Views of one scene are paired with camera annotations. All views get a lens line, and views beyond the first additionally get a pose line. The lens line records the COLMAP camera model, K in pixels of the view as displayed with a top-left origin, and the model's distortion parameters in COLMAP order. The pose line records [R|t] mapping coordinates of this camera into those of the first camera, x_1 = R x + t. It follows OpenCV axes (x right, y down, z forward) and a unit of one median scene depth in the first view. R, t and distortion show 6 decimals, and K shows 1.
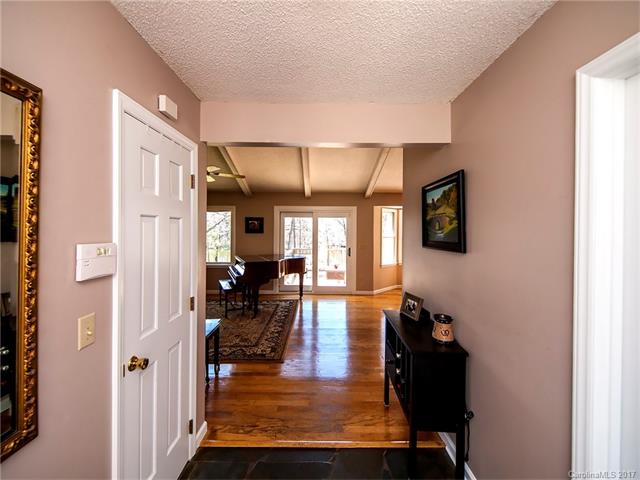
lens RADIAL K [[261.4, 0, 315.8], [0, 261.4, 234.1], [0, 0, 1]] dist [0.000830, -0.001081]
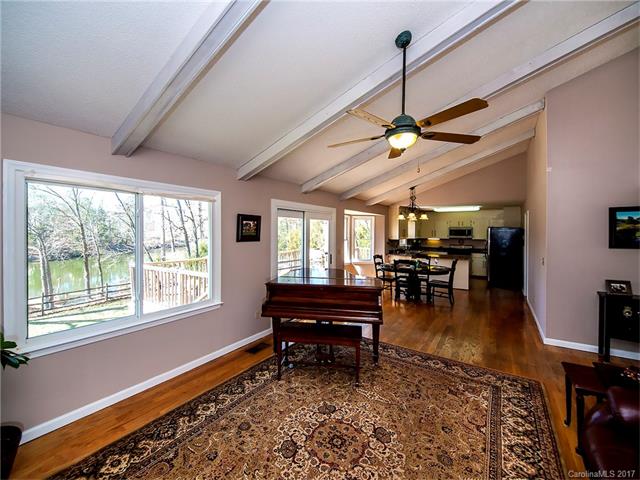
lens RADIAL K [[261.4, 0, 323.6], [0, 261.4, 235.2], [0, 0, 1]] dist [0.000830, -0.001081]
pose [[0.568683, -0.014804, 0.822423, -0.629591], [0.005770, 0.999885, 0.014008, -0.025129], [-0.822536, -0.003221, 0.568704, 0.525175]]
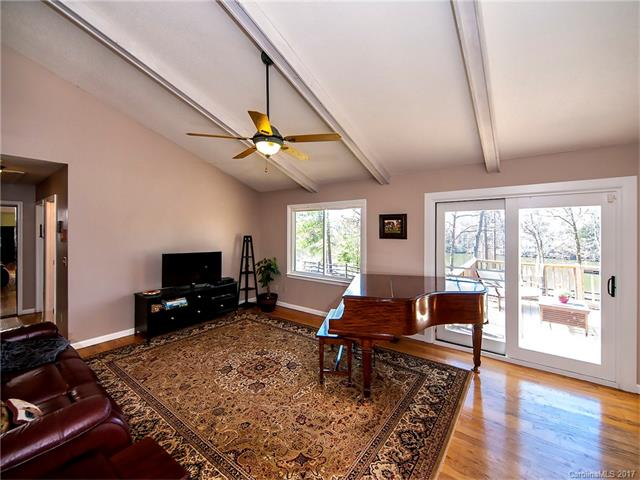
lens RADIAL K [[261.4, 0, 313.4], [0, 261.4, 231.7], [0, 0, 1]] dist [0.000830, -0.001081]
pose [[0.784393, -0.005339, -0.620241, 0.010684], [0.001810, 0.999978, -0.006318, -0.017198], [0.620261, 0.003833, 0.784386, 0.374696]]
